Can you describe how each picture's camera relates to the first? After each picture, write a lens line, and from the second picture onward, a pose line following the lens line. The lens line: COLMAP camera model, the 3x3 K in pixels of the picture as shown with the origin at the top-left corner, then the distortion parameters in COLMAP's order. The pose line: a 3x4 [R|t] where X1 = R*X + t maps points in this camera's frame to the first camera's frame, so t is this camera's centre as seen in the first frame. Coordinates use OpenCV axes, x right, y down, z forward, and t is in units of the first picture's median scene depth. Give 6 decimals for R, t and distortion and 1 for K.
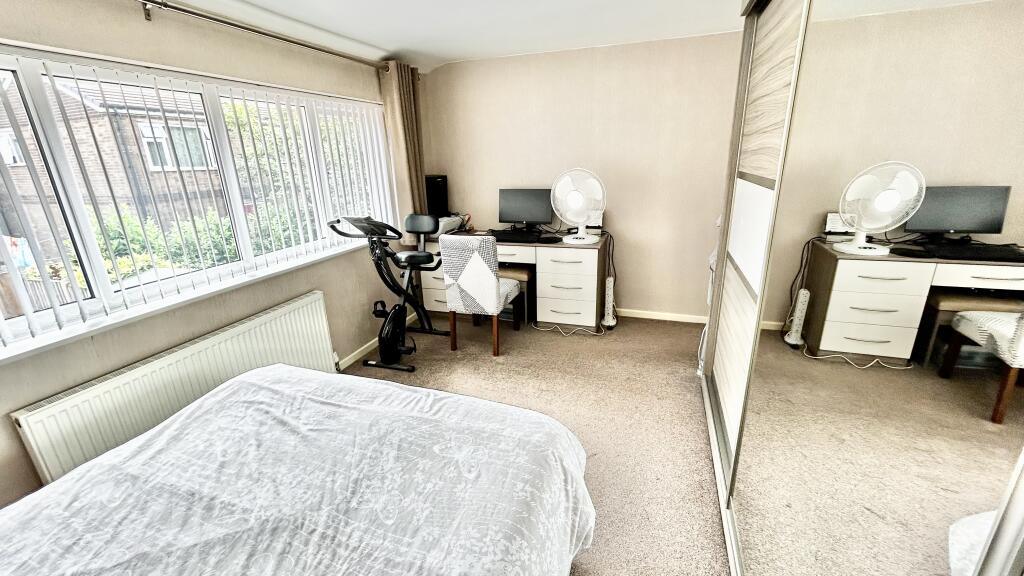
lens RADIAL K [[415.8, 0, 515.1], [0, 415.8, 285.3], [0, 0, 1]] dist [-0.001717, 0.000215]
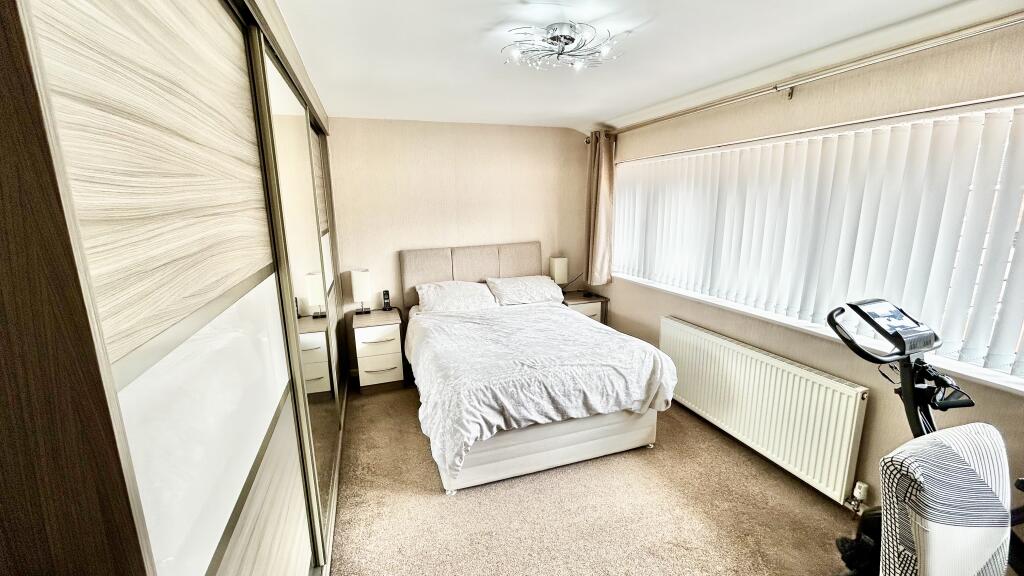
lens RADIAL K [[415.8, 0, 513.7], [0, 415.8, 287.4], [0, 0, 1]] dist [-0.001717, 0.000215]
pose [[-0.782691, 0.150893, -0.603843, 0.531306], [-0.166373, 0.884145, 0.436587, -0.472875], [0.599763, 0.442176, -0.666907, 1.401452]]
